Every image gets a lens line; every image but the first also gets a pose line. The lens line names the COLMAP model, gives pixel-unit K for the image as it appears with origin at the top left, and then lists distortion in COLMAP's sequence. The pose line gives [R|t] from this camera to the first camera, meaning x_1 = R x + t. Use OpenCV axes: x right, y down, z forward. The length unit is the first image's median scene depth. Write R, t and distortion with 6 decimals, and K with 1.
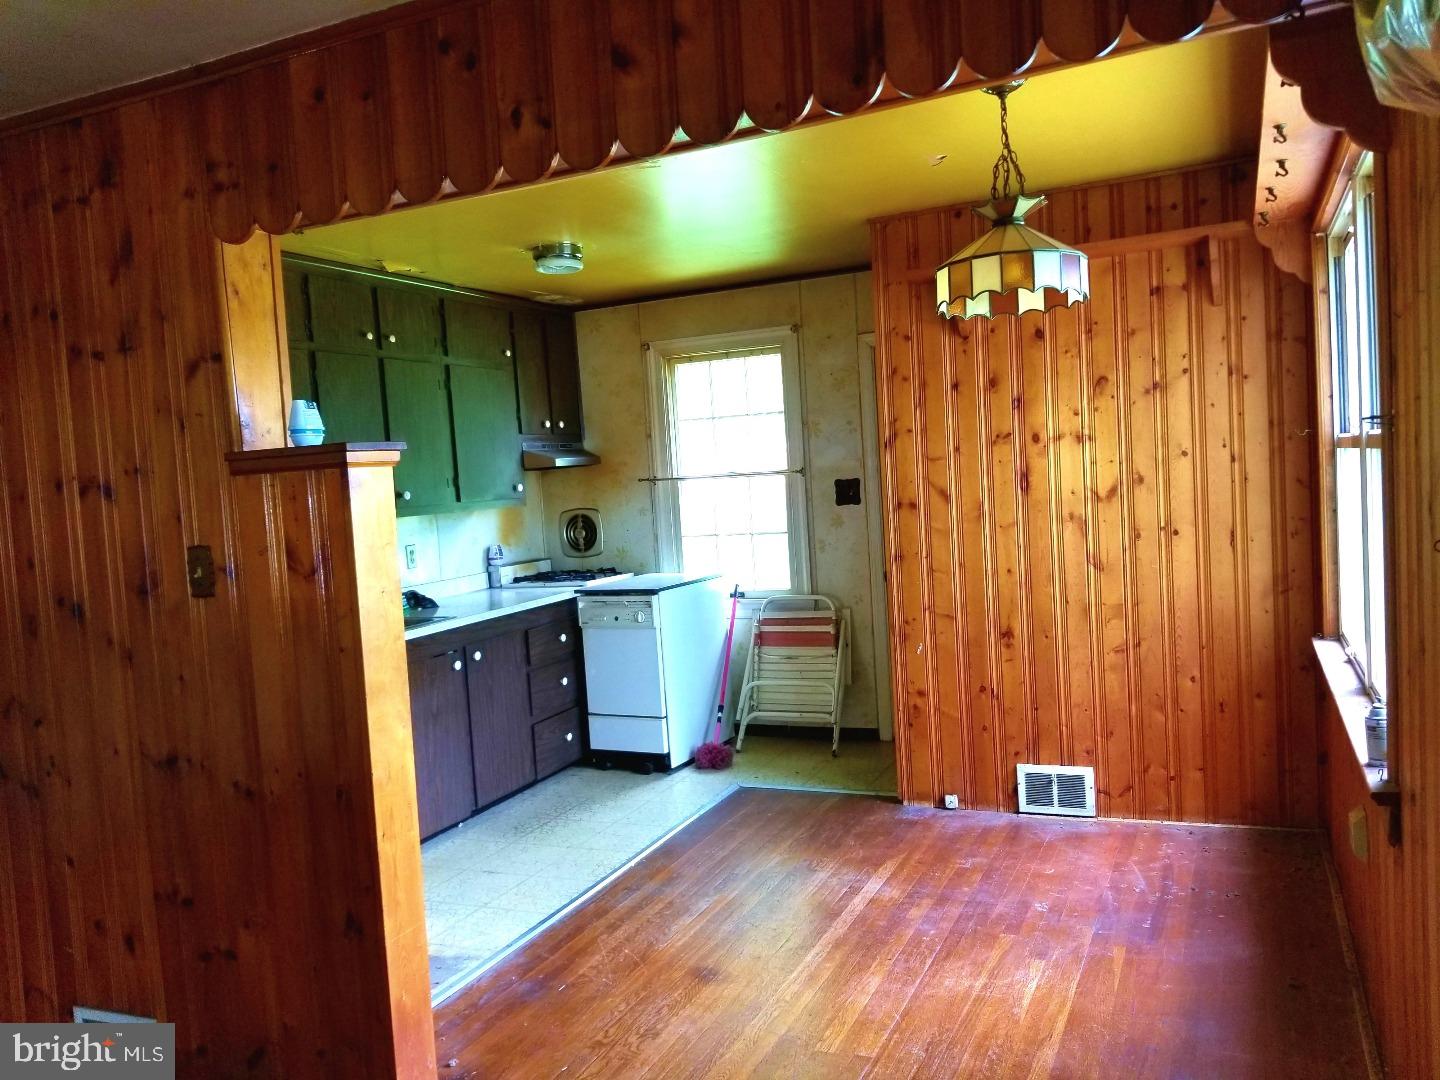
lens RADIAL K [[1134.8, 0, 720.2], [0, 1134.8, 544.0], [0, 0, 1]] dist [0.061839, -0.106055]
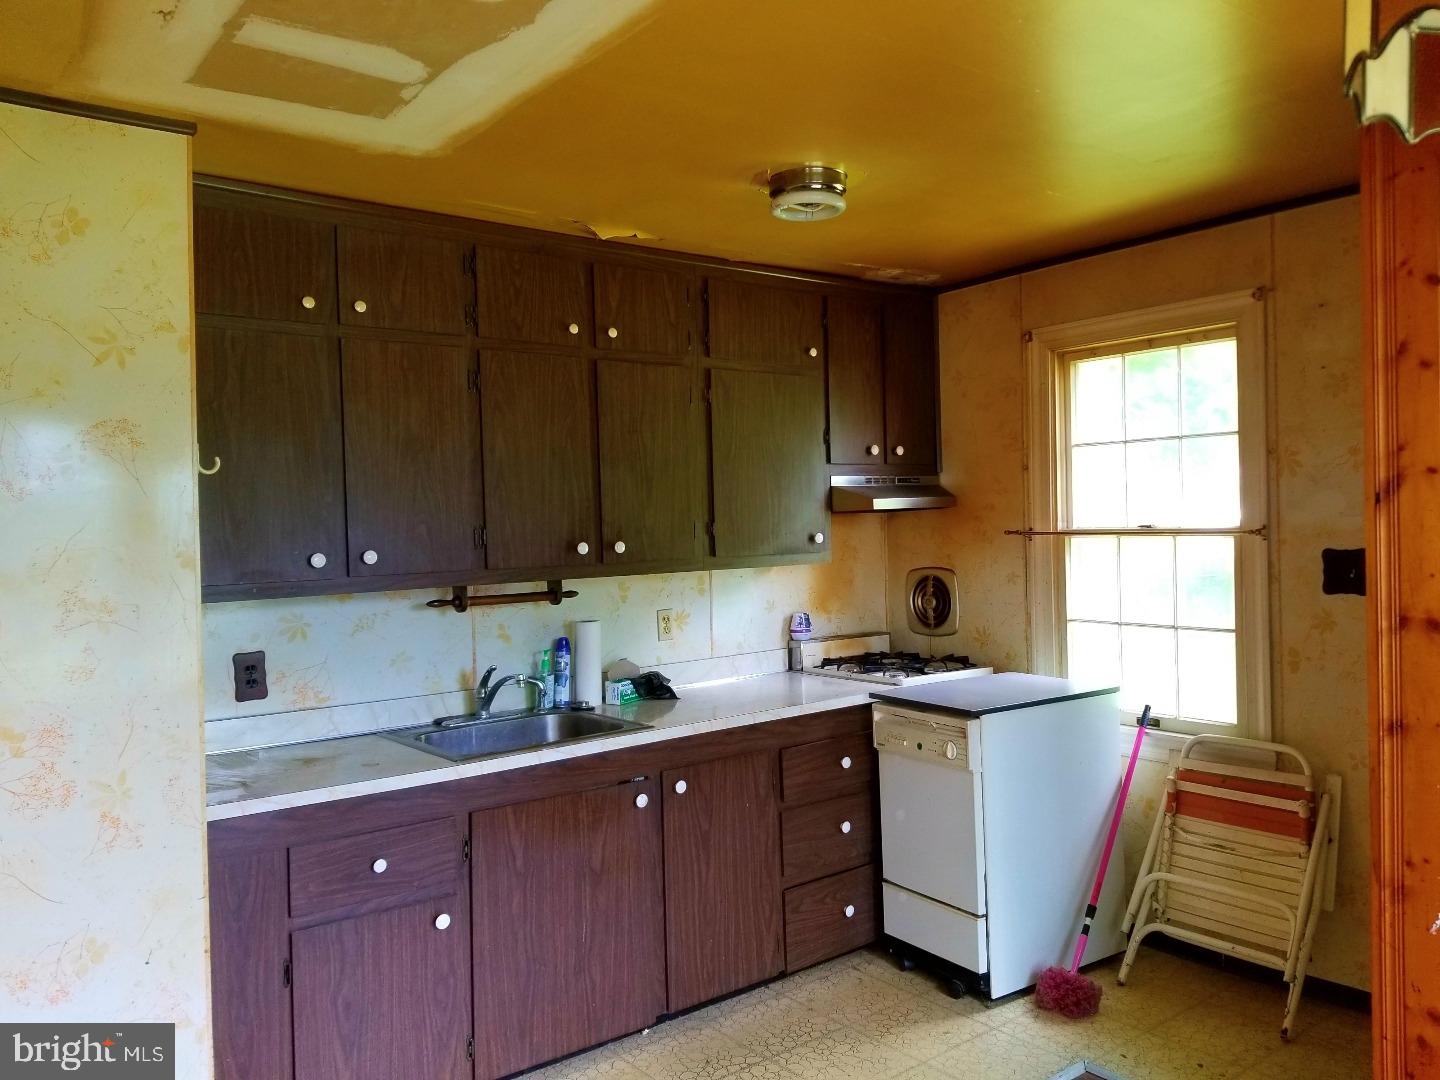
lens RADIAL K [[1134.8, 0, 707.1], [0, 1134.8, 533.4], [0, 0, 1]] dist [0.061839, -0.106055]
pose [[0.882188, 0.043275, -0.468905, 0.098062], [-0.057309, 0.998233, -0.015693, -0.037651], [0.467398, 0.040716, 0.883109, 0.339702]]
